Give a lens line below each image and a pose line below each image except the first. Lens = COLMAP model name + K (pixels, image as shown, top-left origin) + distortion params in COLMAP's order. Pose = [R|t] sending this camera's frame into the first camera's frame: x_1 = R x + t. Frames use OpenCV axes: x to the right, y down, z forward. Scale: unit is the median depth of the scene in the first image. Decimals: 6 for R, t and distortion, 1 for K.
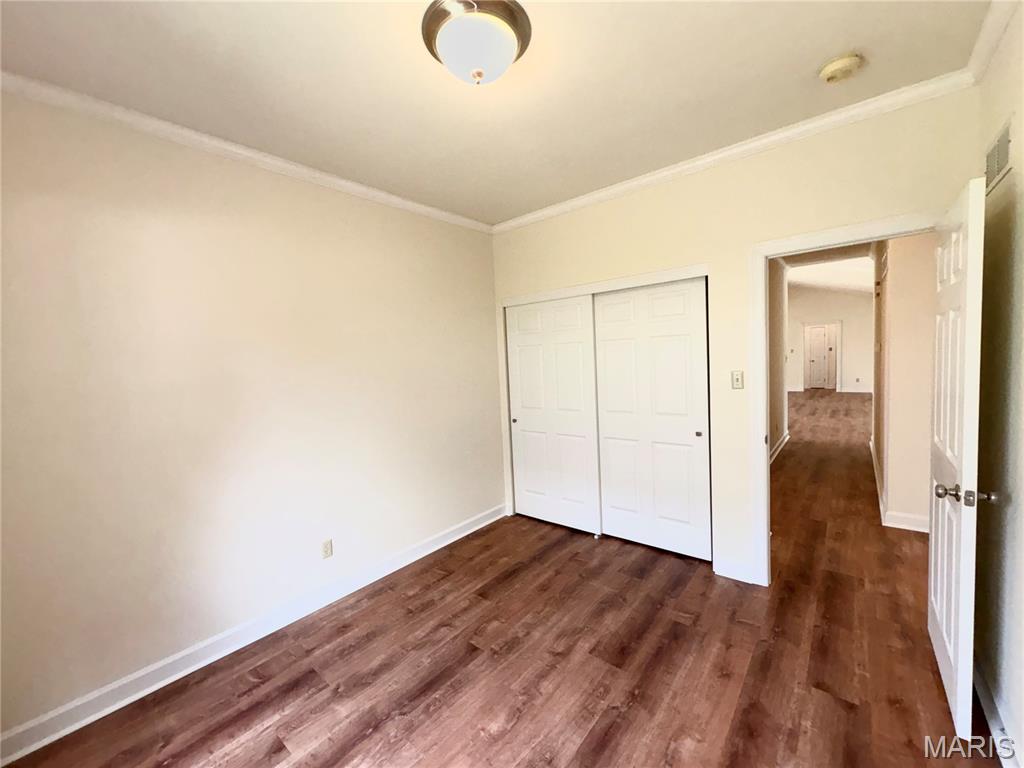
lens RADIAL K [[407.9, 0, 510.0], [0, 407.9, 385.5], [0, 0, 1]] dist [-0.001417, 0.000352]
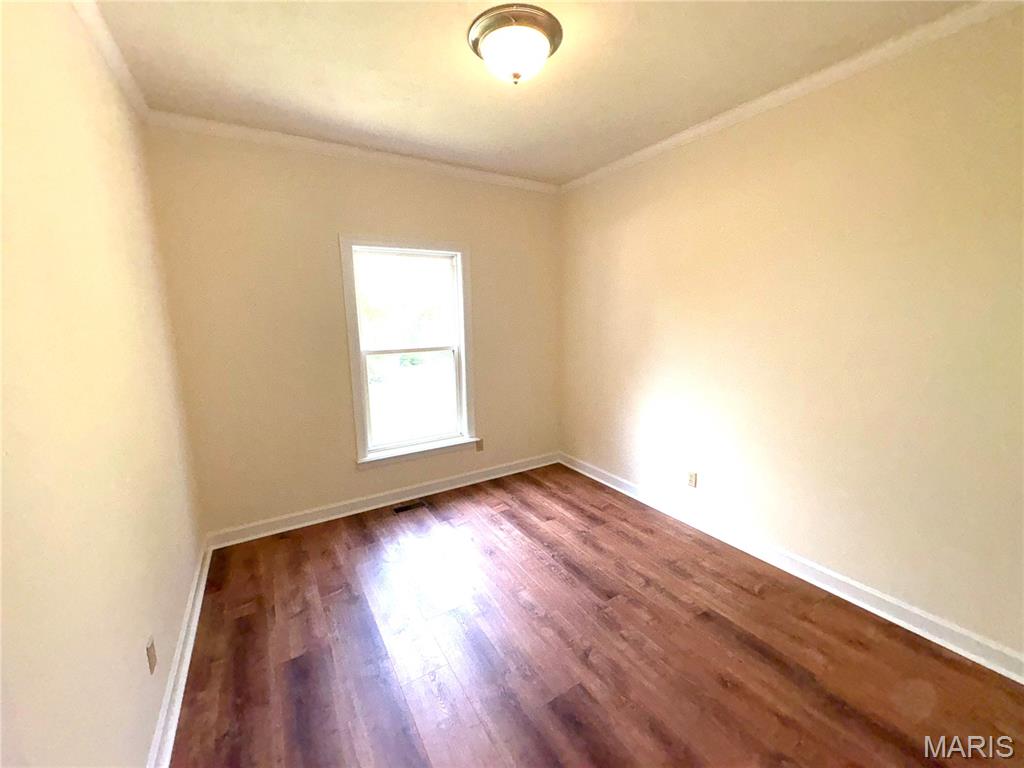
lens RADIAL K [[407.9, 0, 507.4], [0, 407.9, 380.4], [0, 0, 1]] dist [-0.001417, 0.000352]
pose [[-0.326005, 0.199002, -0.924186, 0.804197], [-0.033048, 0.974597, 0.221514, -0.110372], [0.944790, 0.102757, -0.311147, 0.959973]]
